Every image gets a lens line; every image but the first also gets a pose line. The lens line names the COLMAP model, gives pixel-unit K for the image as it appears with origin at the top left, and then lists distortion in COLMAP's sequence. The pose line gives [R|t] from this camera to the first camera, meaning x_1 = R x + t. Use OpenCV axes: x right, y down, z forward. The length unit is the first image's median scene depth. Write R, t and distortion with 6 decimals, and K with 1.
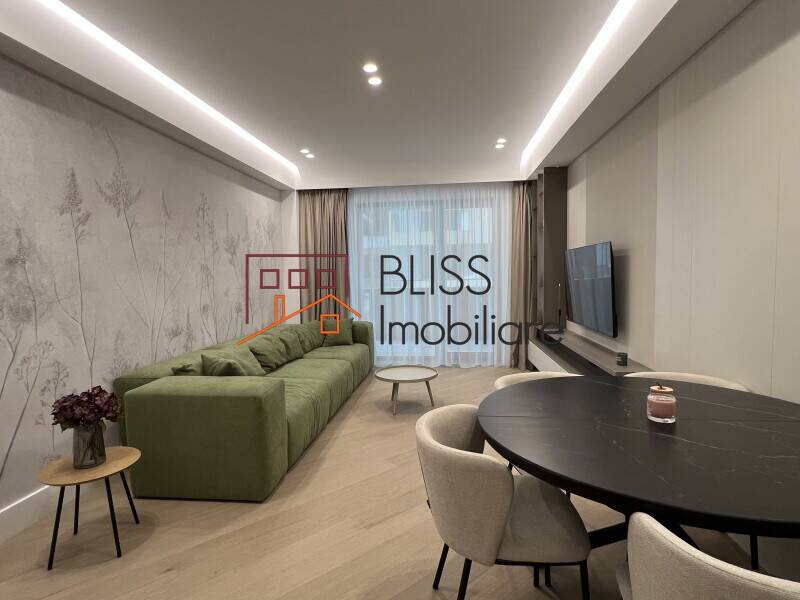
lens RADIAL K [[427.5, 0, 402.6], [0, 427.5, 303.1], [0, 0, 1]] dist [-0.003524, 0.000900]
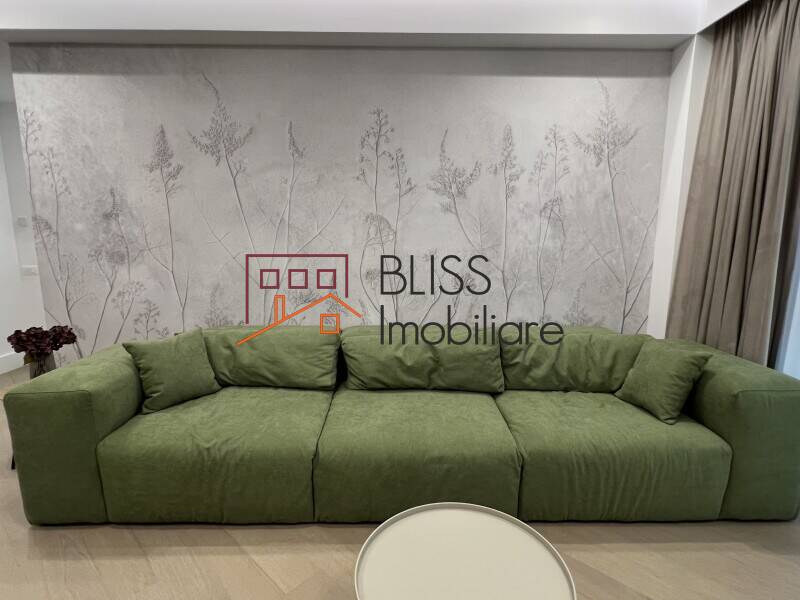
lens RADIAL K [[427.5, 0, 402.6], [0, 427.5, 303.1], [0, 0, 1]] dist [-0.003524, 0.000900]
pose [[0.121193, 0.183945, -0.975437, 0.329438], [-0.074265, 0.981606, 0.175882, -0.088370], [0.989847, 0.051125, 0.132625, 1.159372]]
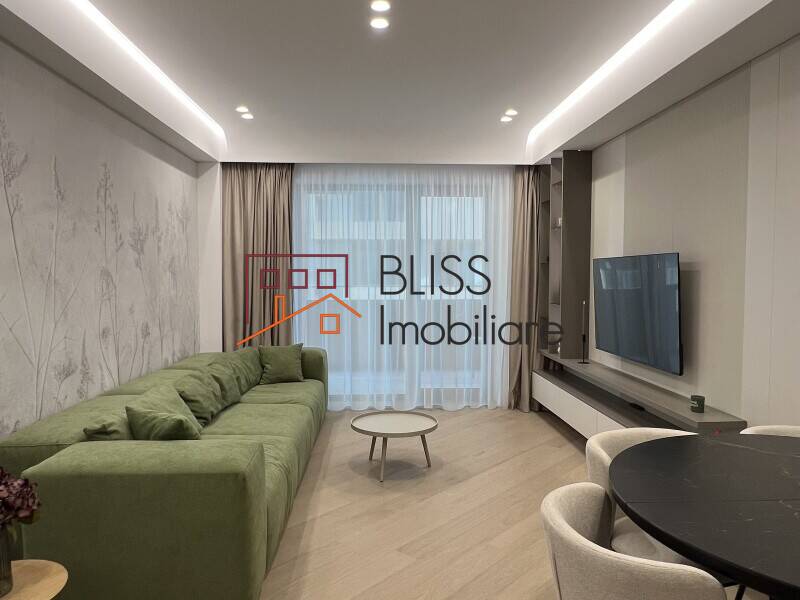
lens RADIAL K [[570.2, 0, 399.9], [0, 570.2, 304.0], [0, 0, 1]] dist [-0.002014, -0.000802]
pose [[0.988306, 0.011540, 0.152044, -0.168460], [-0.008678, 0.999773, -0.019477, -0.024259], [-0.152234, 0.017930, 0.988182, 0.045859]]
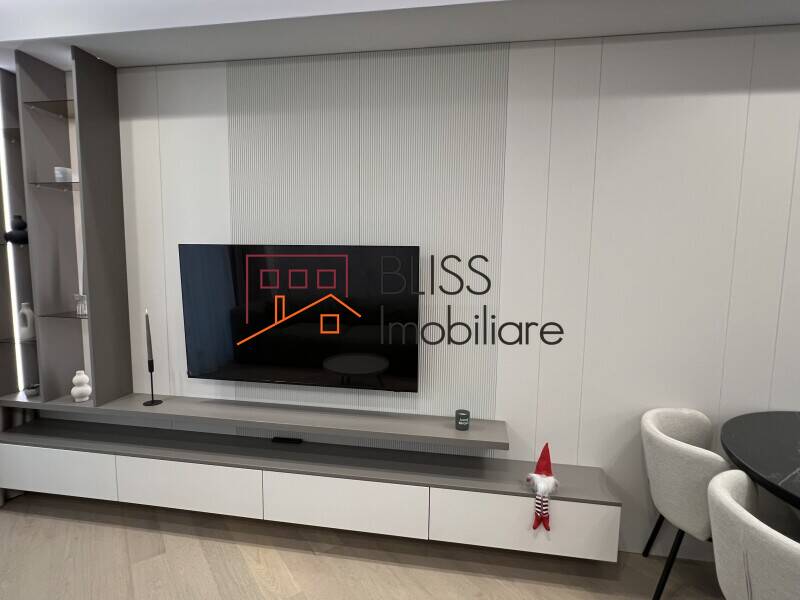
lens RADIAL K [[427.5, 0, 402.6], [0, 427.5, 303.1], [0, 0, 1]] dist [-0.003524, 0.000900]
pose [[0.060132, -0.094035, 0.993751, -0.150411], [0.052717, 0.994463, 0.090913, -0.115943], [-0.996797, 0.046921, 0.064756, 0.950901]]
